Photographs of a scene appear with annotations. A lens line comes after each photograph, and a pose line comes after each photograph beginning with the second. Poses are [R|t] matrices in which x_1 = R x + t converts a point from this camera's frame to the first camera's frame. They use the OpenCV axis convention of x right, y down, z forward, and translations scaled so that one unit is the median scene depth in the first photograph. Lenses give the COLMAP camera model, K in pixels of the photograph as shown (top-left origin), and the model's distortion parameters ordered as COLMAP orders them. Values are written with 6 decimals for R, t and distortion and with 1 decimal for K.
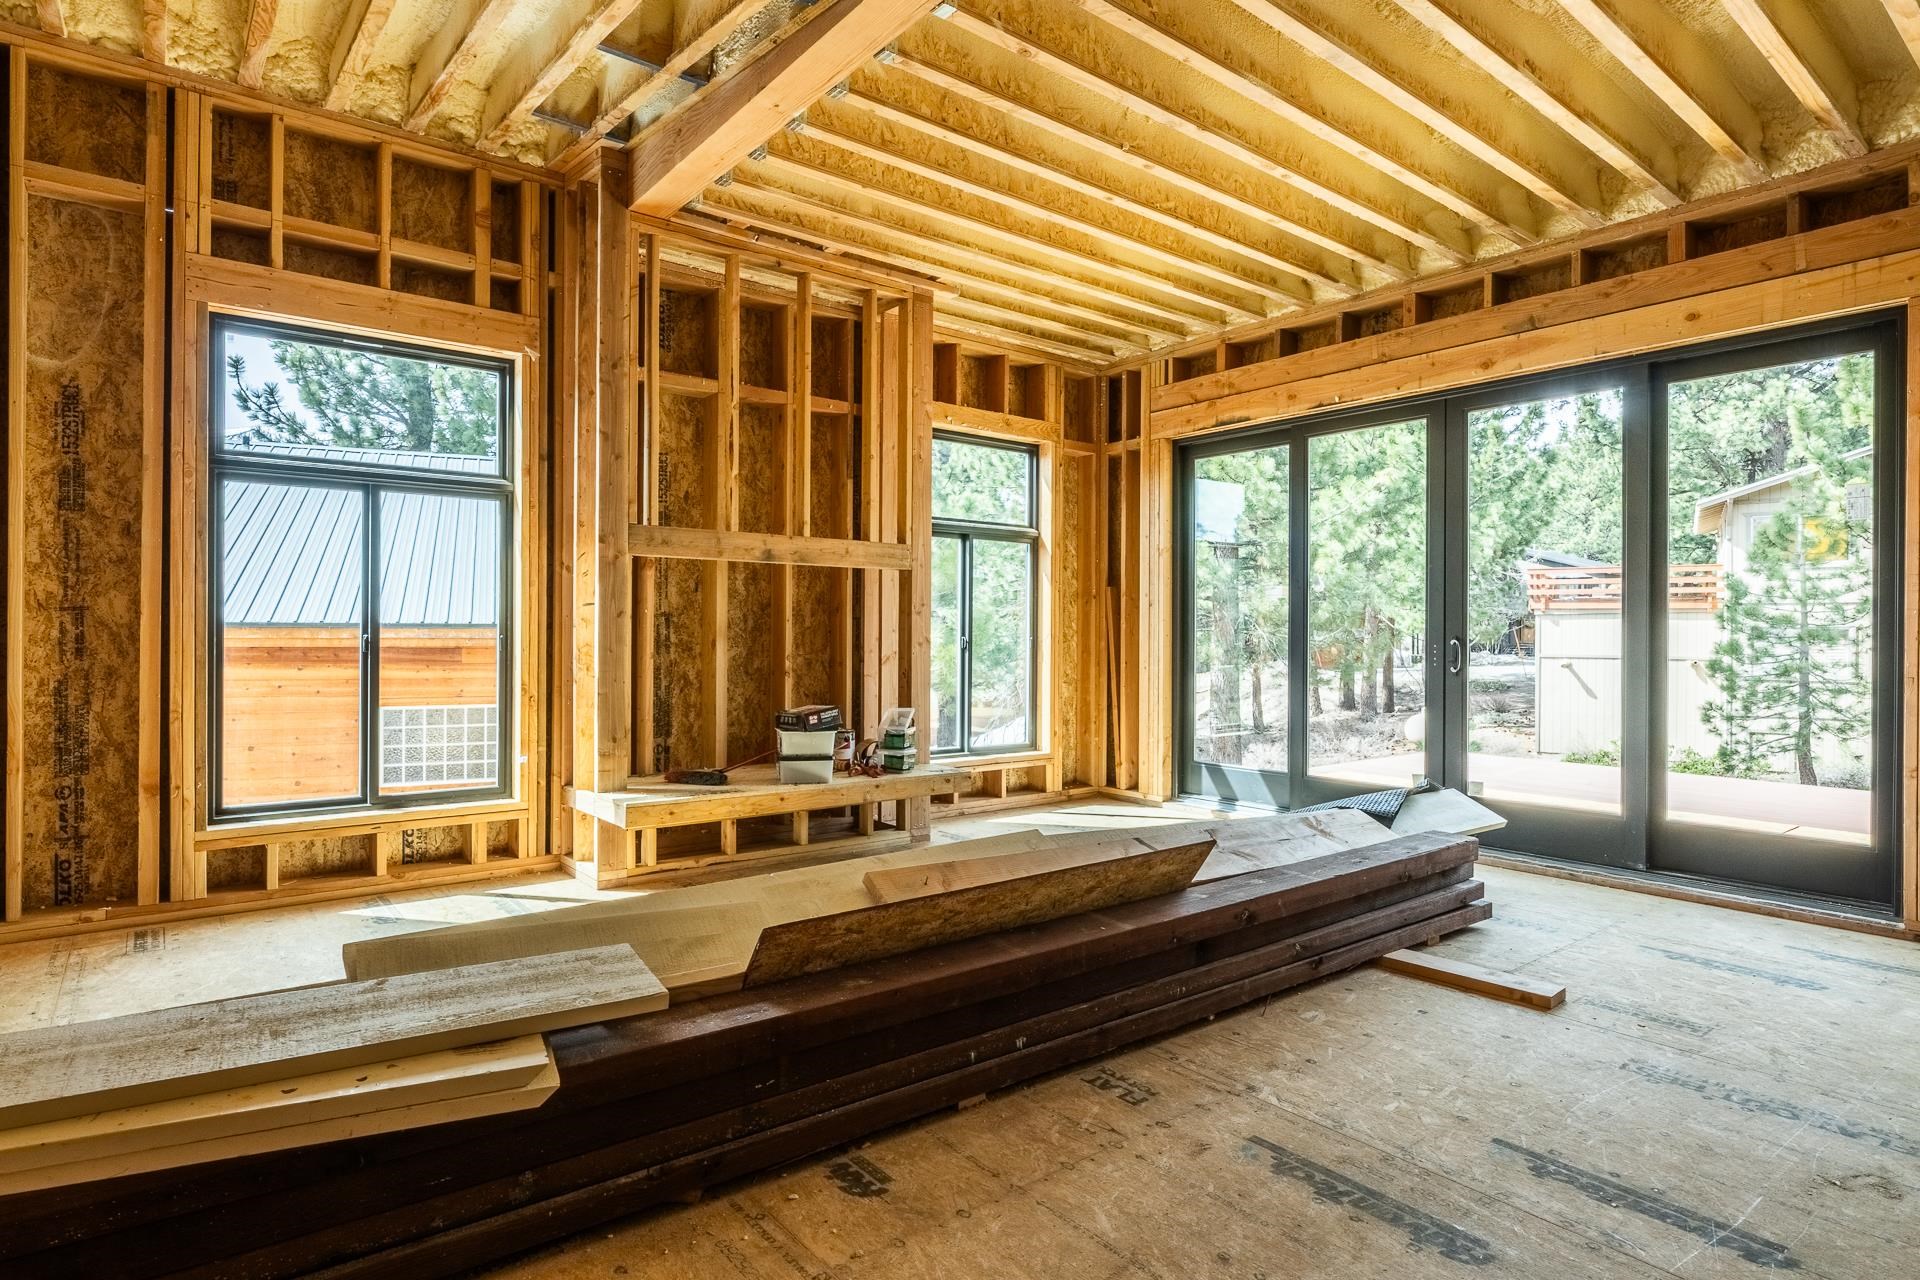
lens RADIAL K [[1036.0, 0, 909.1], [0, 1036.0, 649.1], [0, 0, 1]] dist [-0.002846, 0.000272]
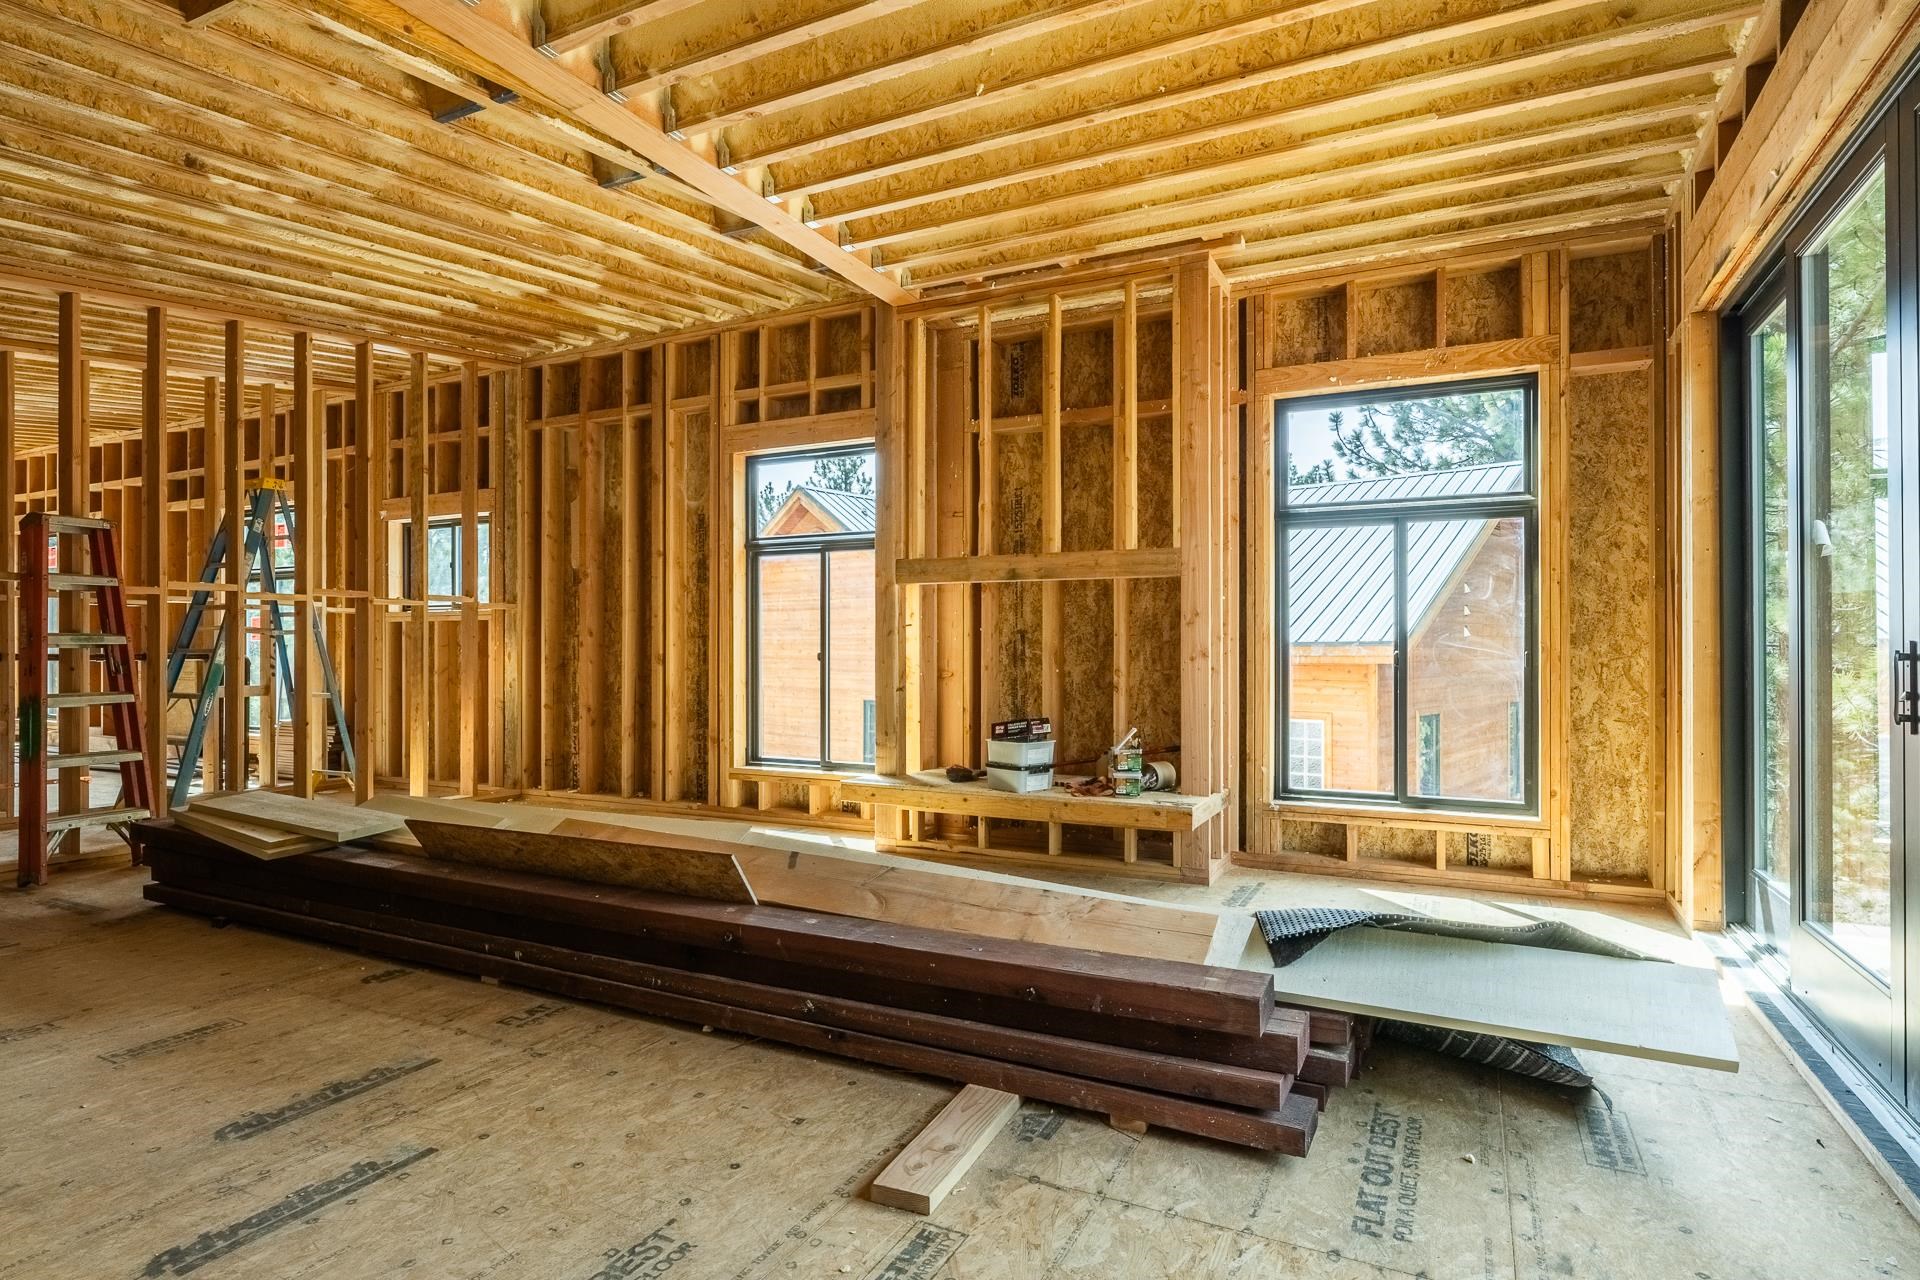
lens RADIAL K [[1021.4, 0, 915.5], [0, 1021.4, 651.6], [0, 0, 1]] dist [0.002738, 0.000675]
pose [[0.418528, -0.004424, -0.908193, 0.854374], [-0.012493, 0.999865, -0.010628, 0.001496], [0.908118, 0.015794, 0.418416, 0.518055]]
